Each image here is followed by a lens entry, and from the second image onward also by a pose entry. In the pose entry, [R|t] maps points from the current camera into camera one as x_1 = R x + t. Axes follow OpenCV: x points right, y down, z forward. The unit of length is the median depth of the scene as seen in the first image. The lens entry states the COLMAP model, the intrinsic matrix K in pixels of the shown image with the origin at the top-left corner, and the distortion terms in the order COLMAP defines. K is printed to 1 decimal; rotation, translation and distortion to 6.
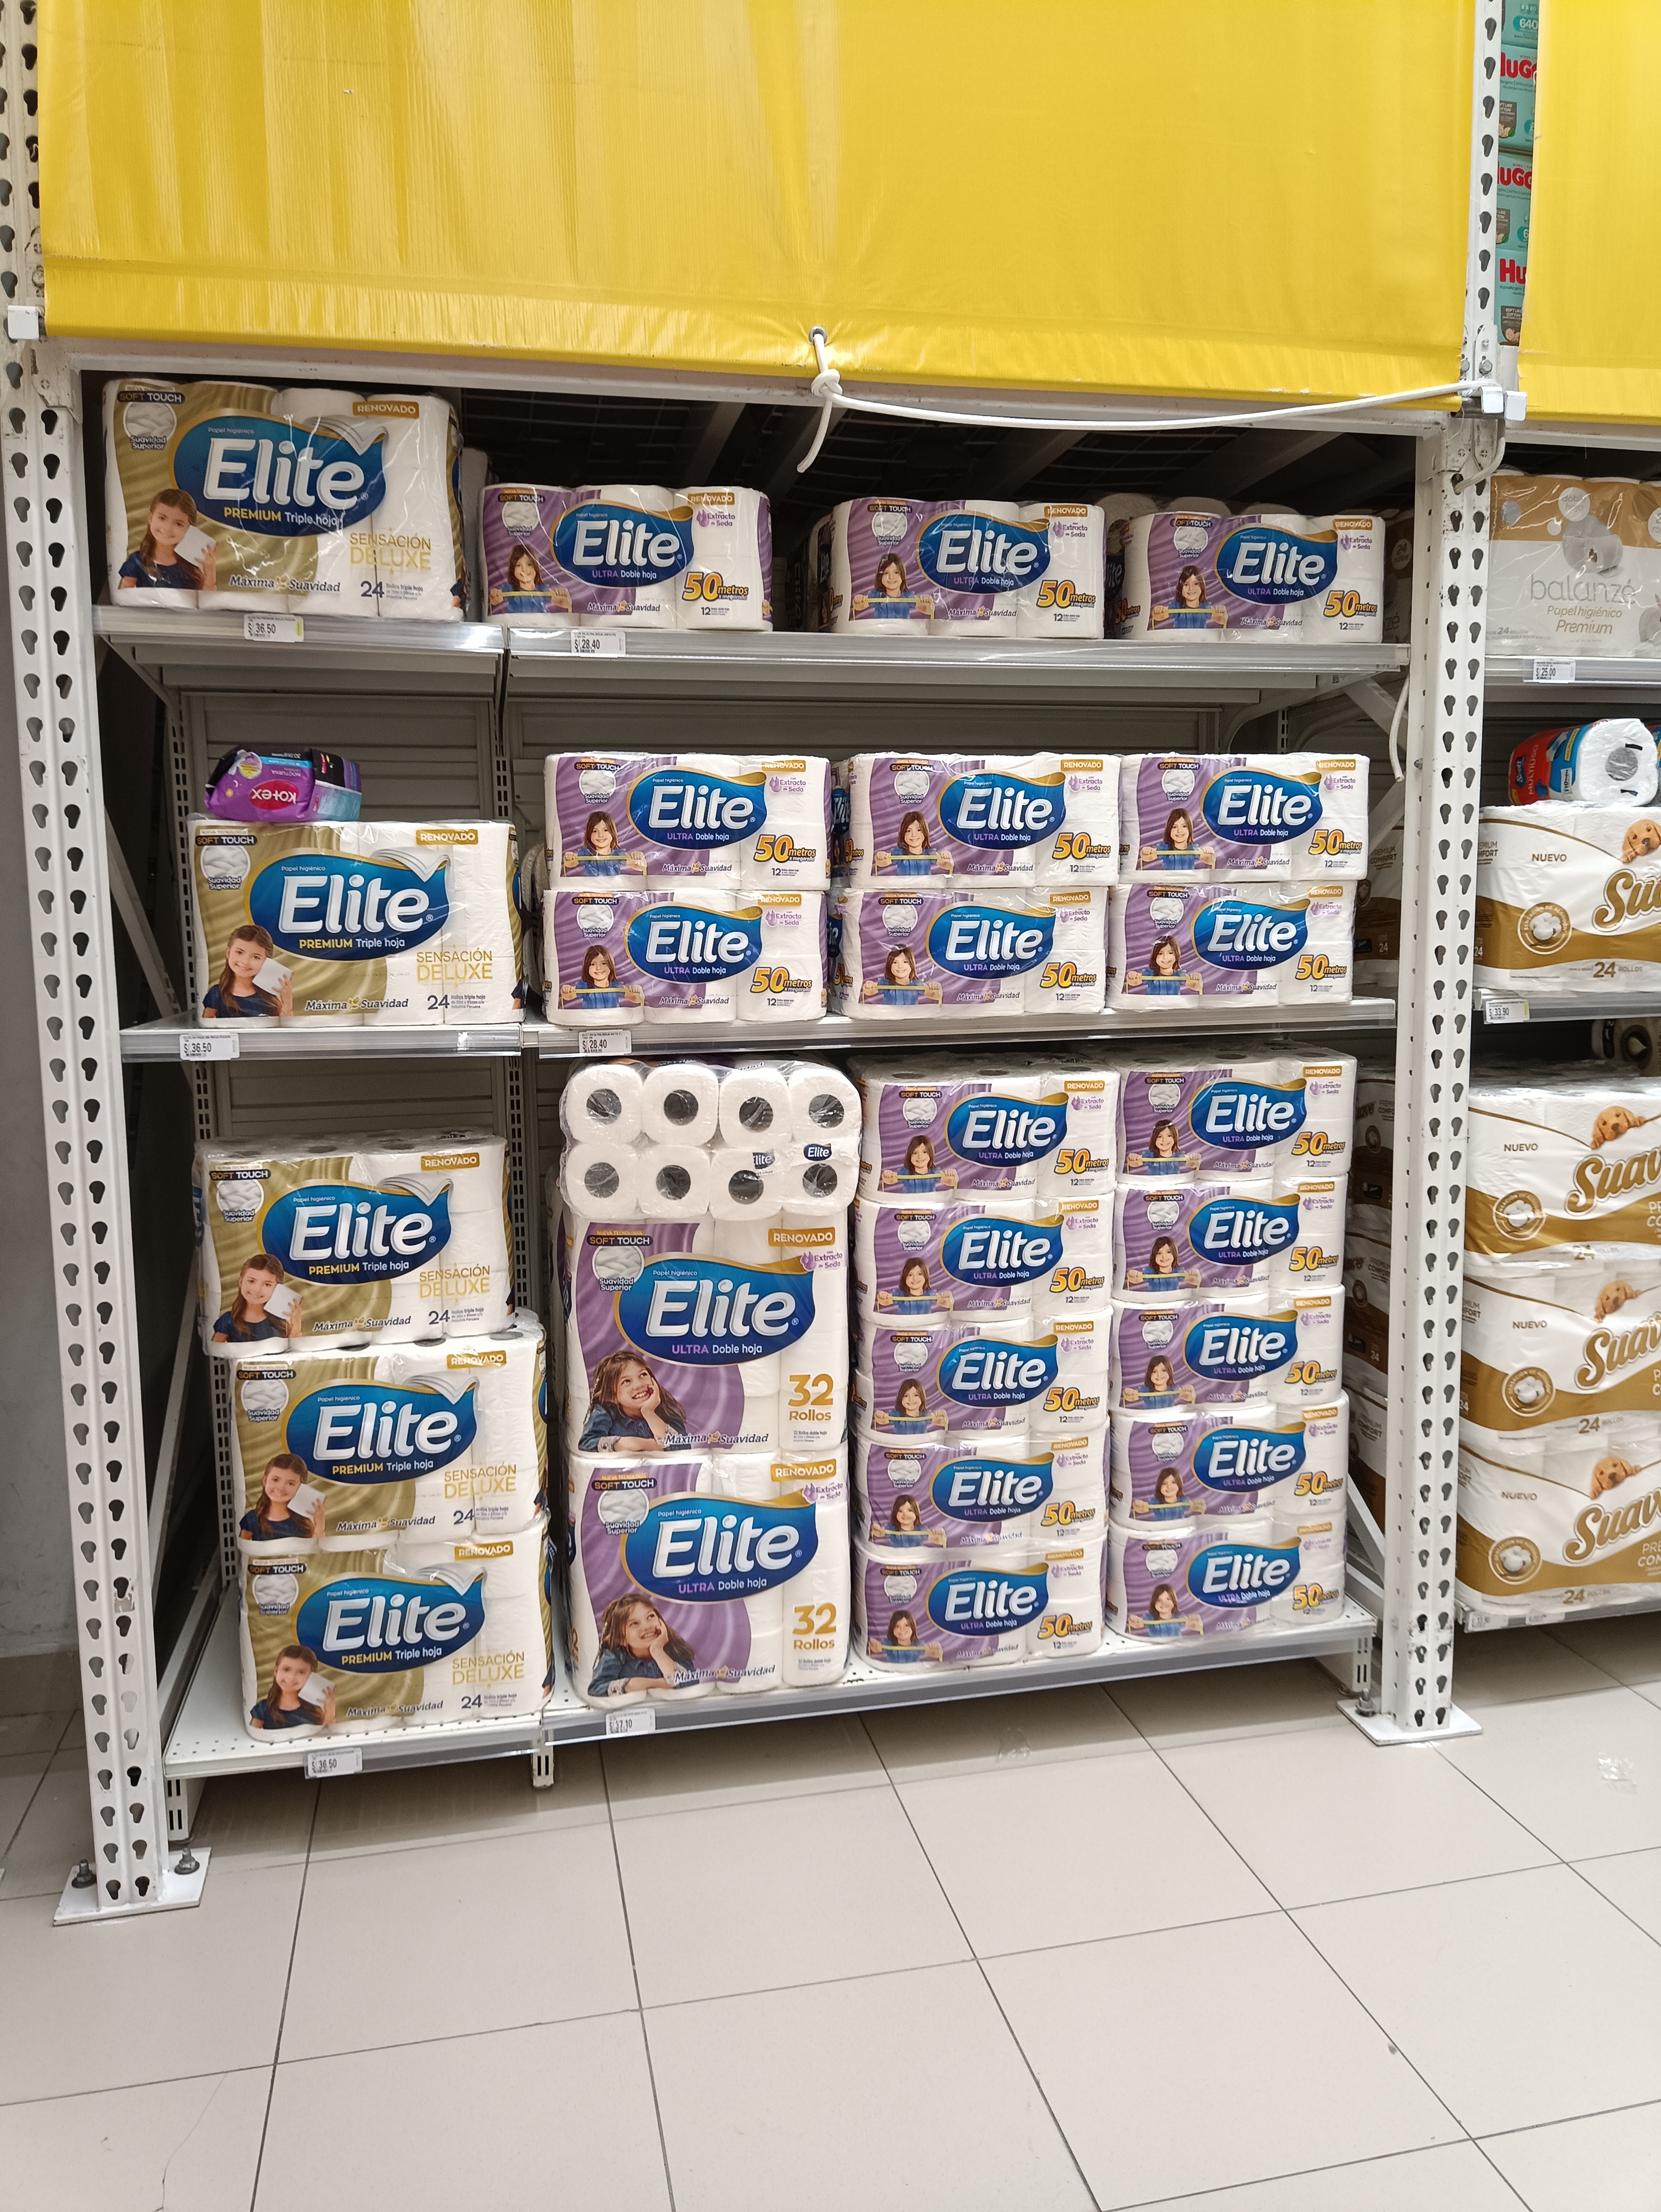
lens RADIAL K [[1644.0, 0, 824.1], [0, 1644.0, 1111.0], [0, 0, 1]] dist [0.088413, -0.142863]
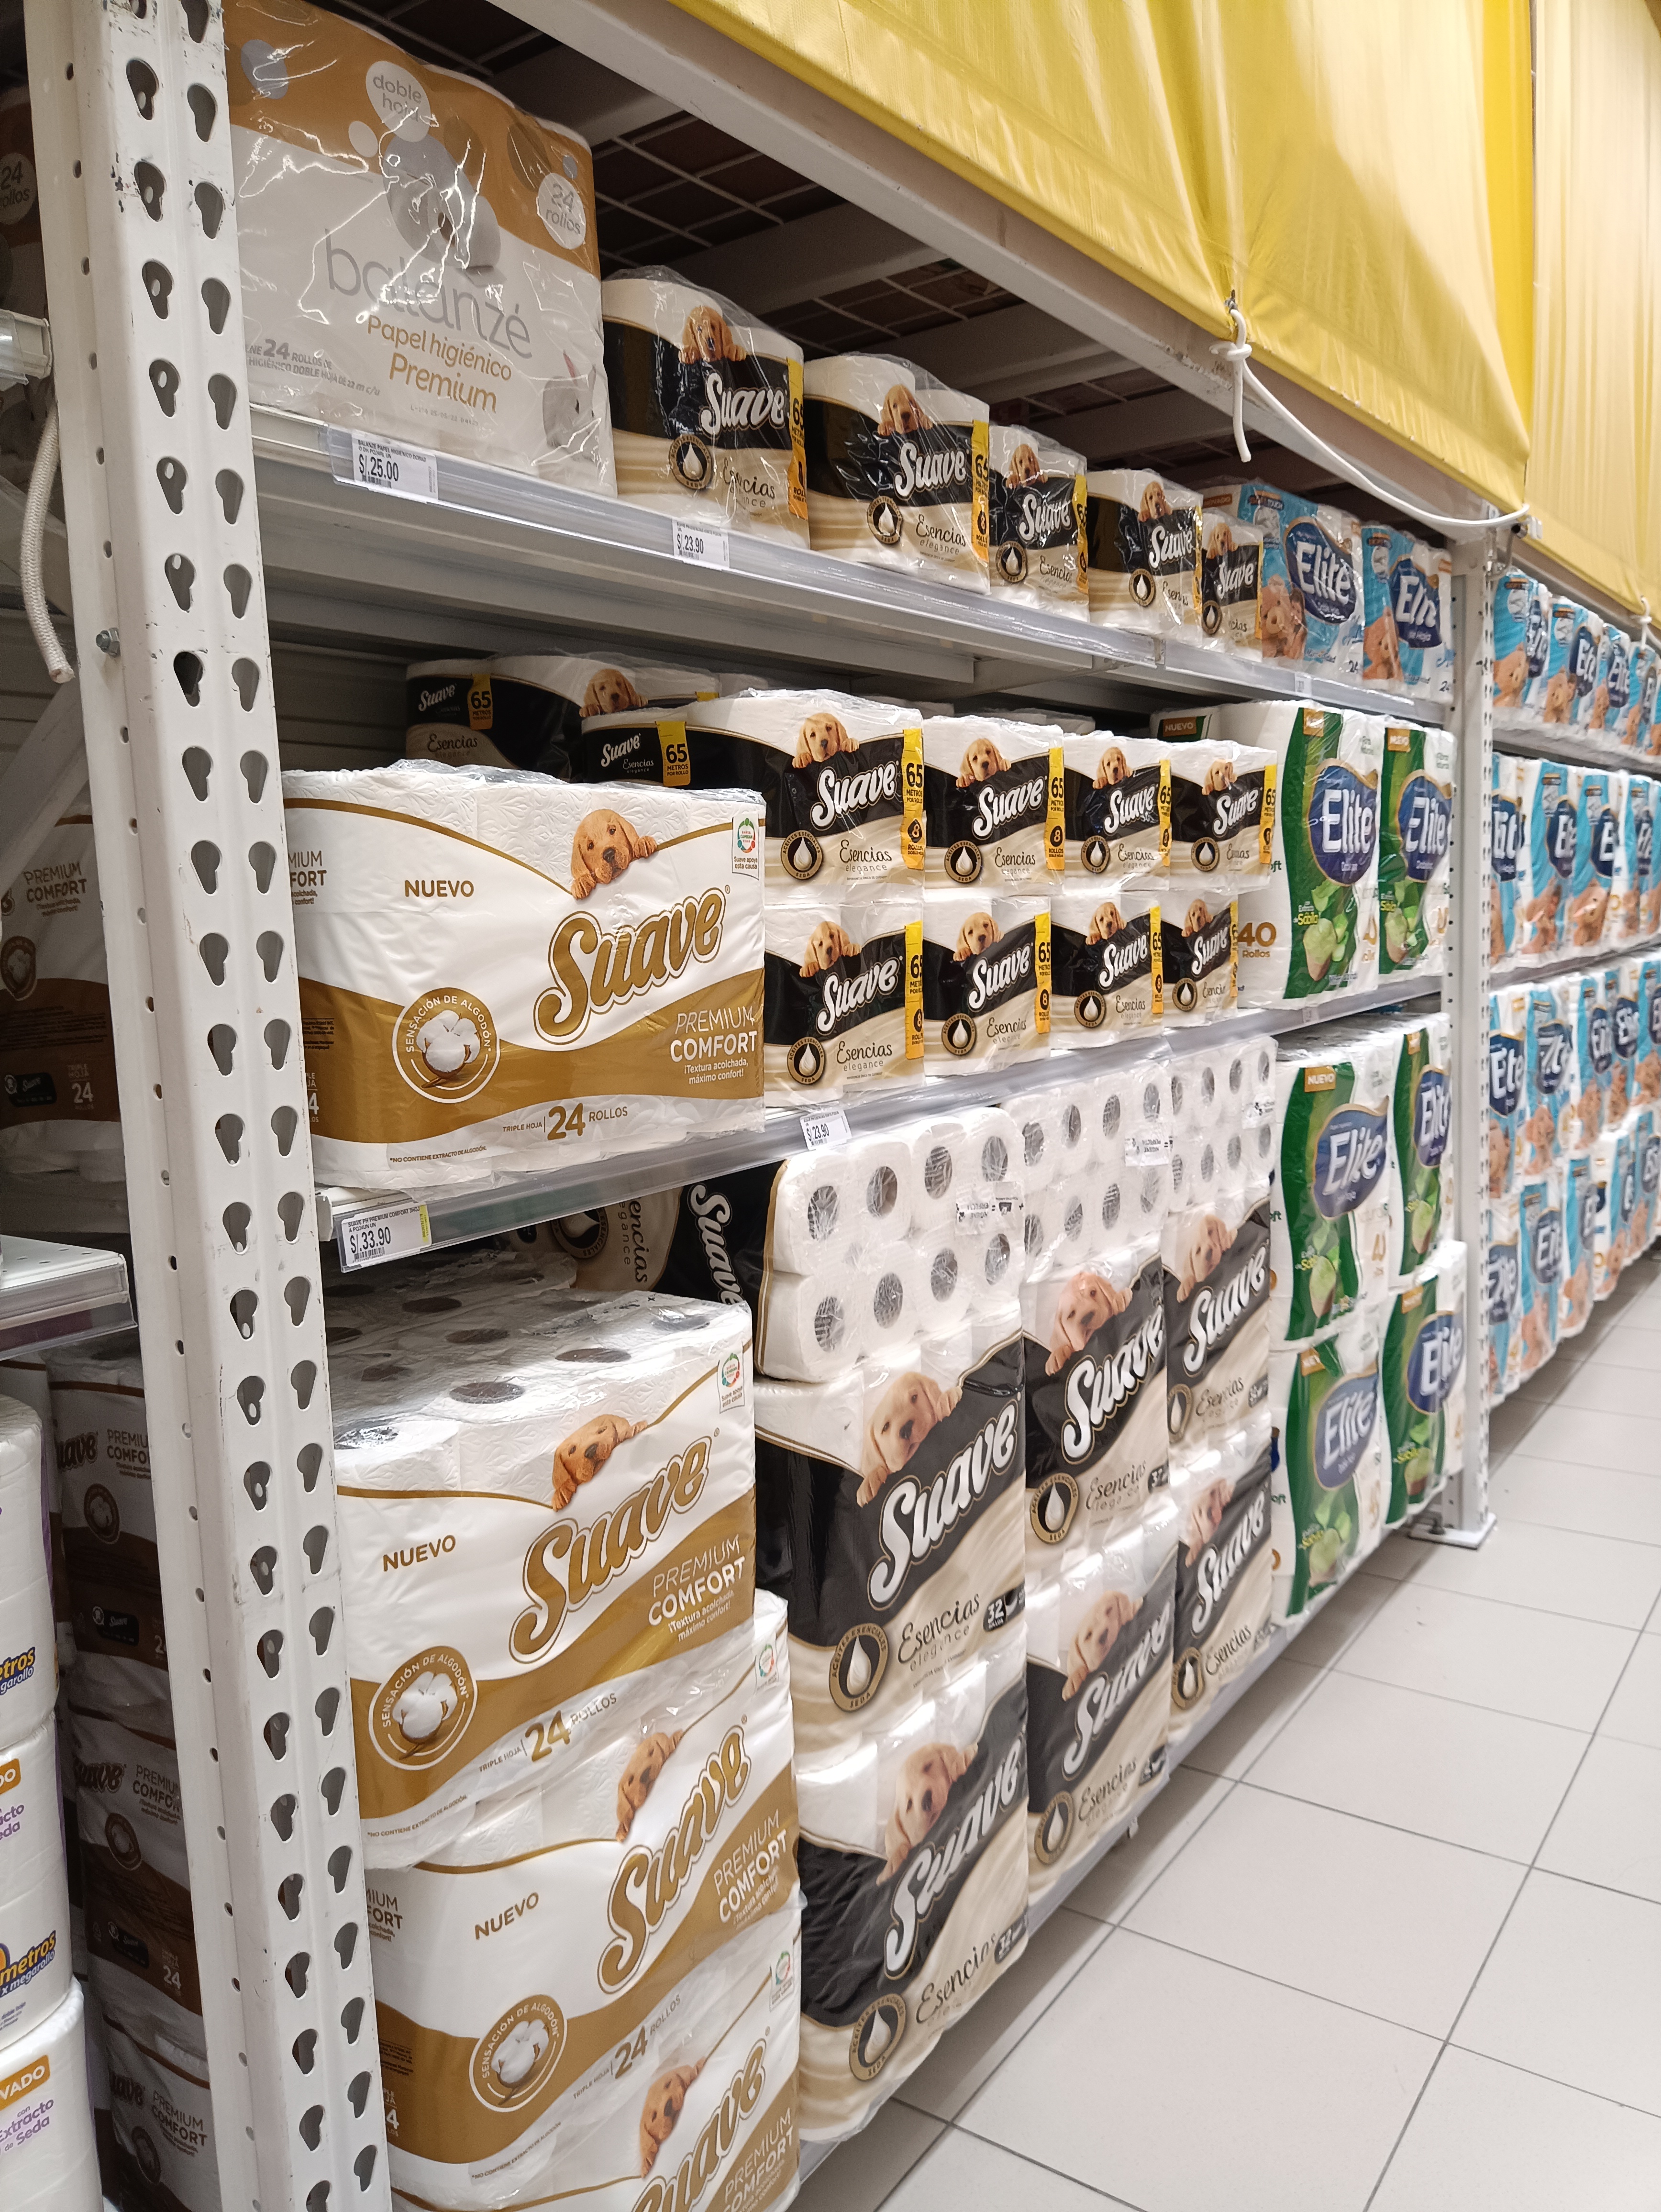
lens RADIAL K [[1644.0, 0, 824.1], [0, 1644.0, 1111.0], [0, 0, 1]] dist [0.088413, -0.142863]
pose [[0.743924, -0.096383, 0.661278, 0.213668], [0.108993, 0.993794, 0.022232, -0.091580], [-0.659316, 0.055536, 0.749812, 0.603191]]
